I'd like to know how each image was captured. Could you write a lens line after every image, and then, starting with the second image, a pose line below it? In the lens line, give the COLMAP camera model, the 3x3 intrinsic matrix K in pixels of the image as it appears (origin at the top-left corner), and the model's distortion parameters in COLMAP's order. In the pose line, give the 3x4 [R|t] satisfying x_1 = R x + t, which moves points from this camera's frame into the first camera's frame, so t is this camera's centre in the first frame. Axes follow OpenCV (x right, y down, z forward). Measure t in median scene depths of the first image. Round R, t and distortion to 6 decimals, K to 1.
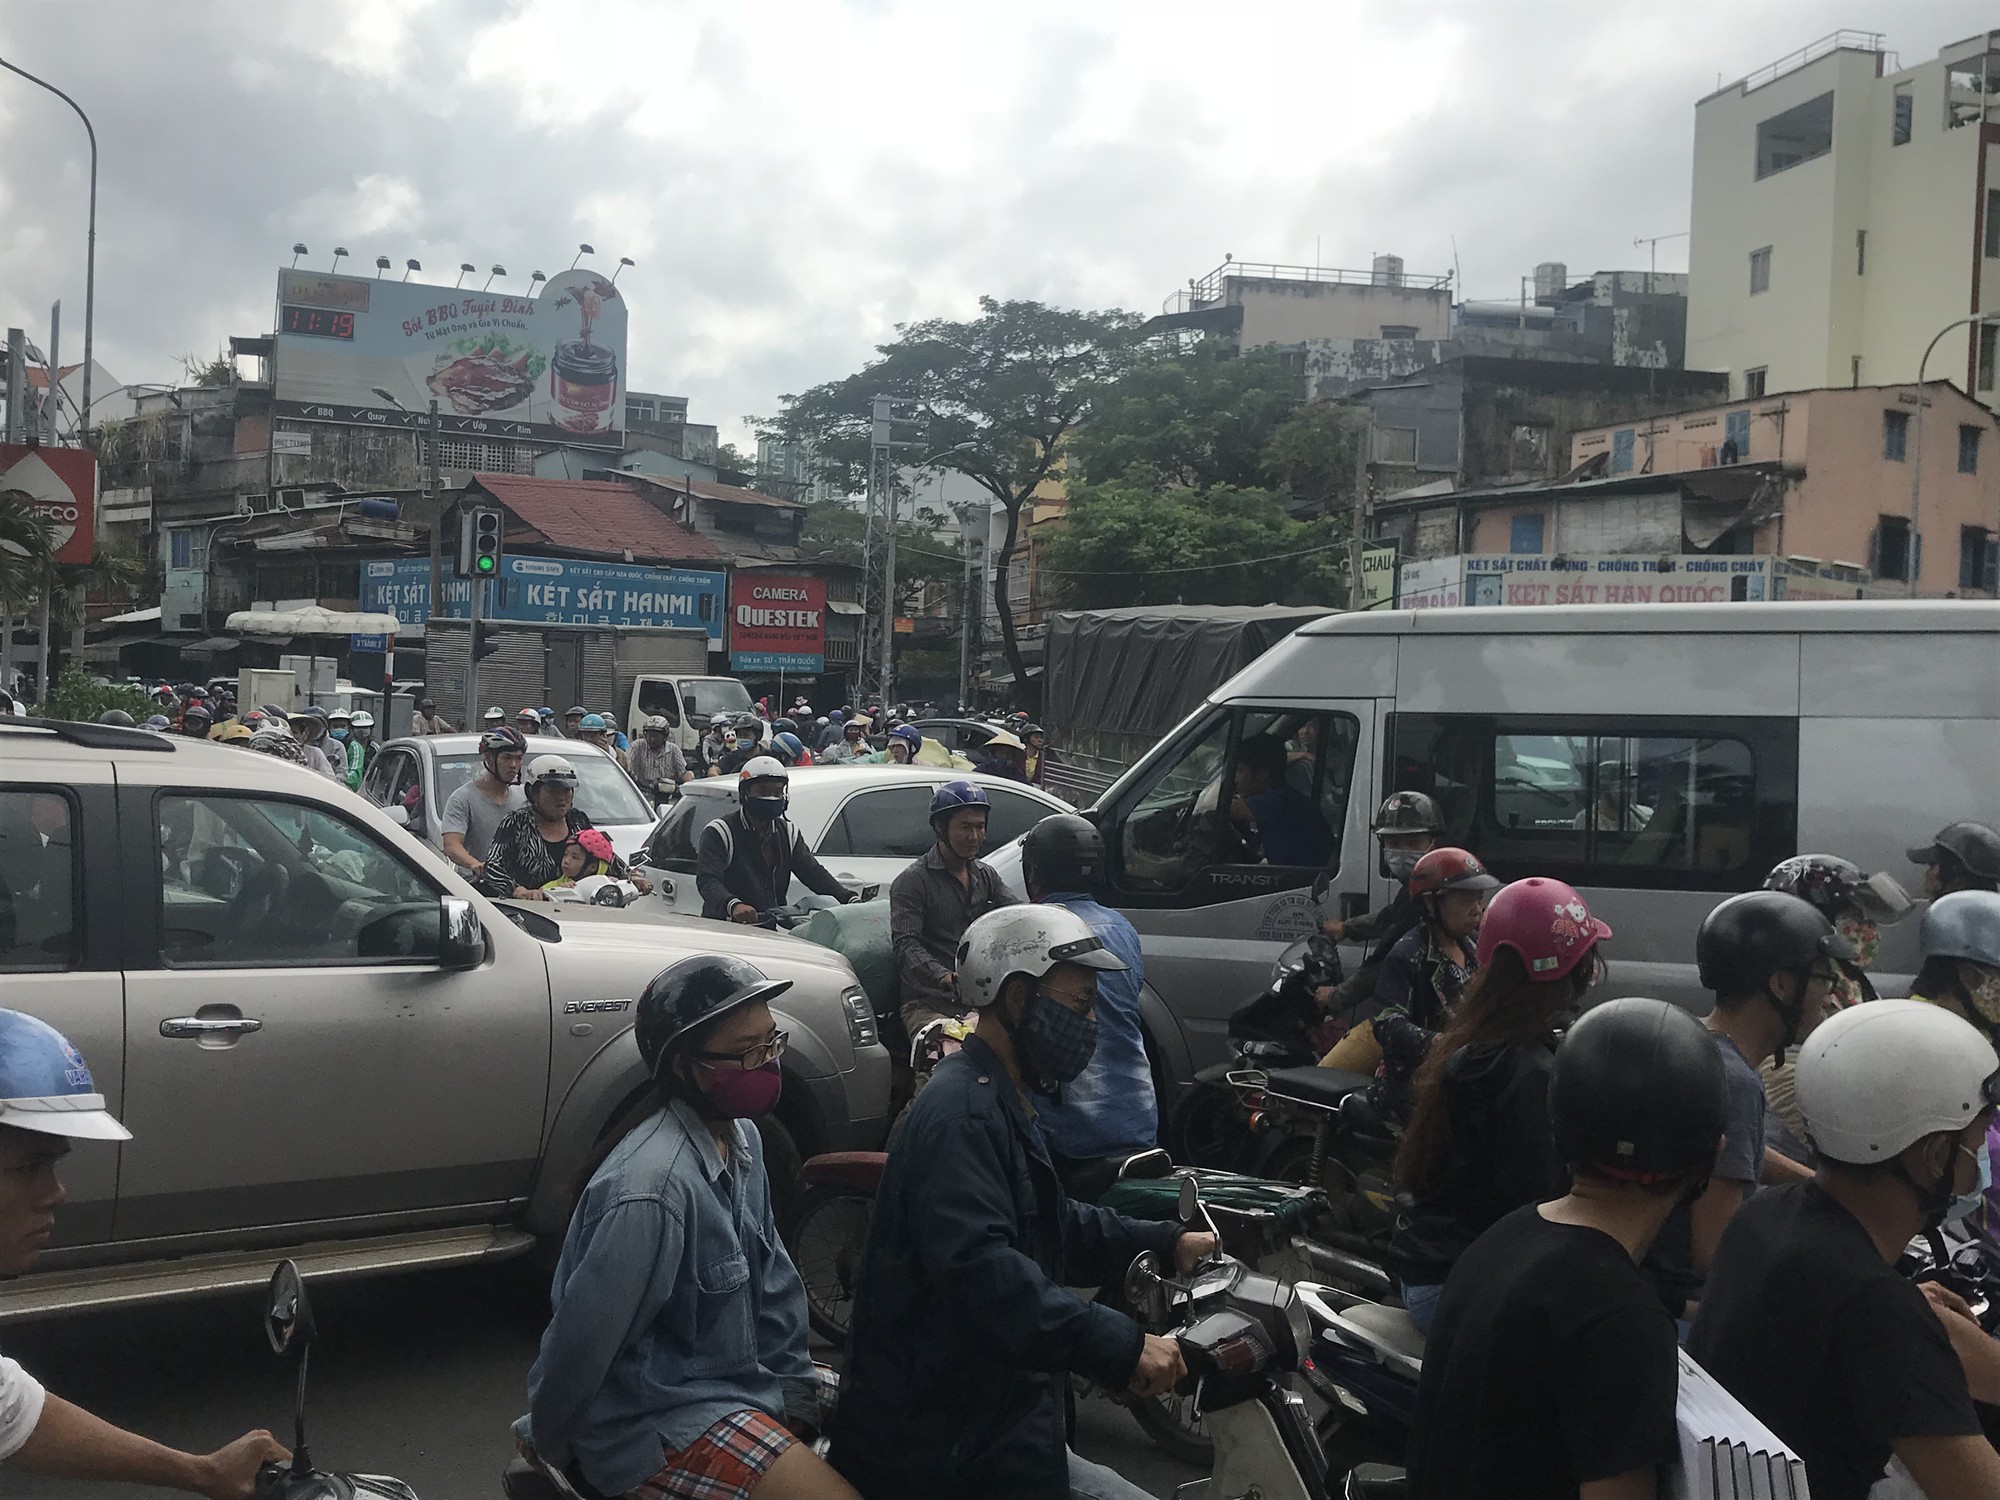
lens RADIAL K [[2139.0, 0, 1000.0], [0, 2139.0, 750.0], [0, 0, 1]] dist [0.073150, -0.211060]
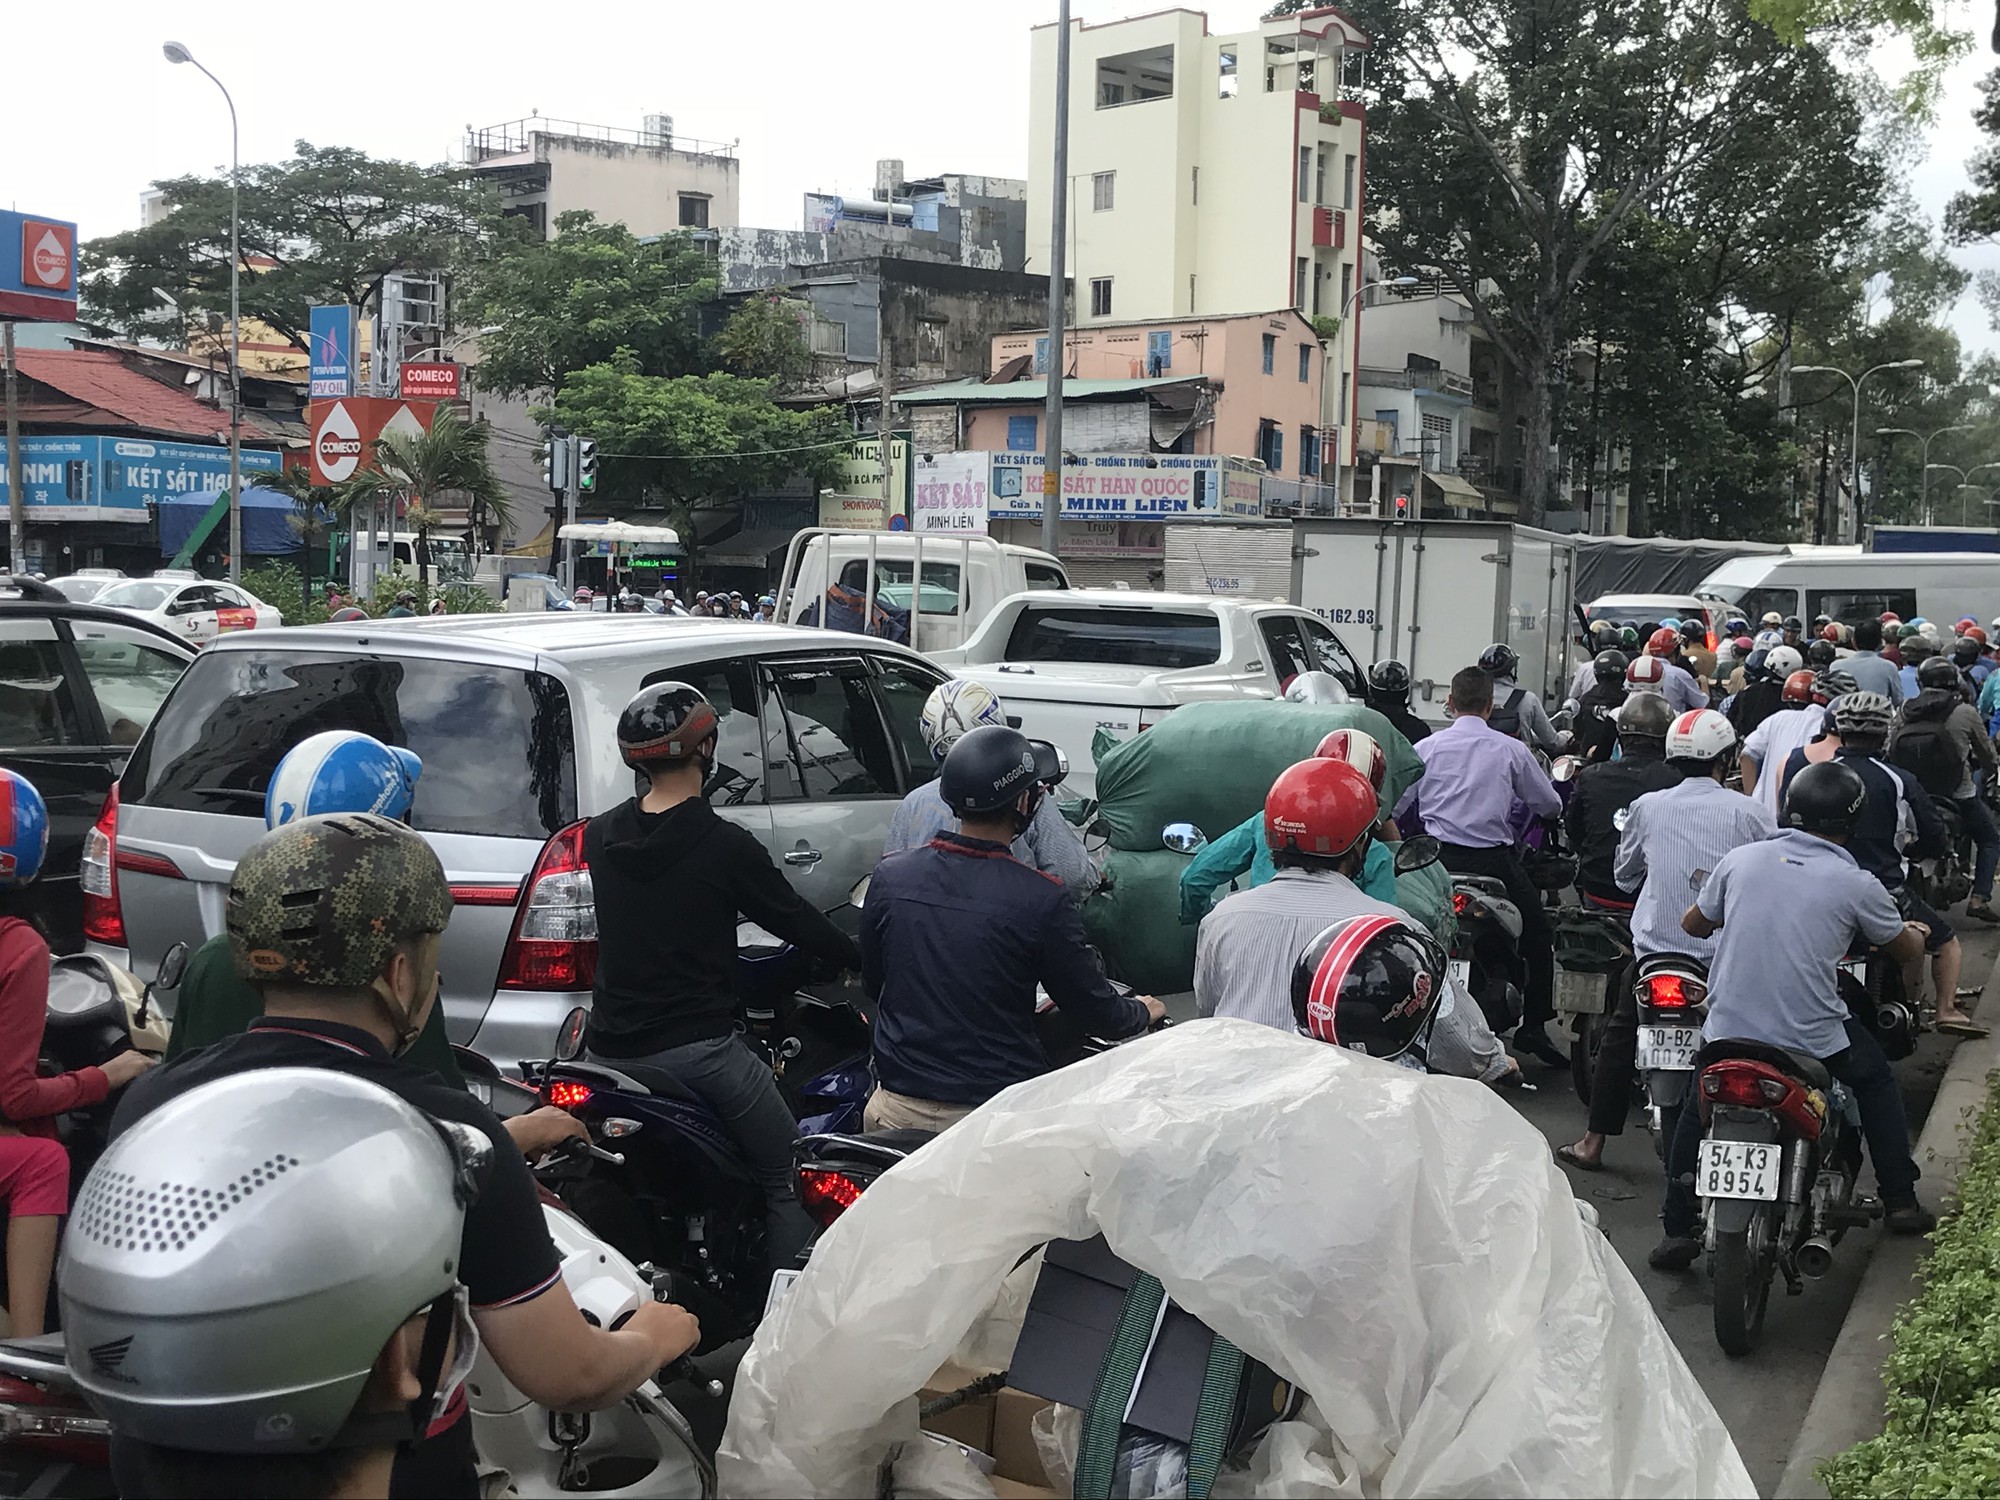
lens RADIAL K [[3067.1, 0, 1000.0], [0, 3067.1, 750.0], [0, 0, 1]] dist [0.489605, -3.148705]
pose [[0.859939, -0.045532, 0.508362, -0.569806], [0.024180, 0.998529, 0.048531, -0.006030], [-0.509824, -0.029441, 0.859775, -0.422969]]
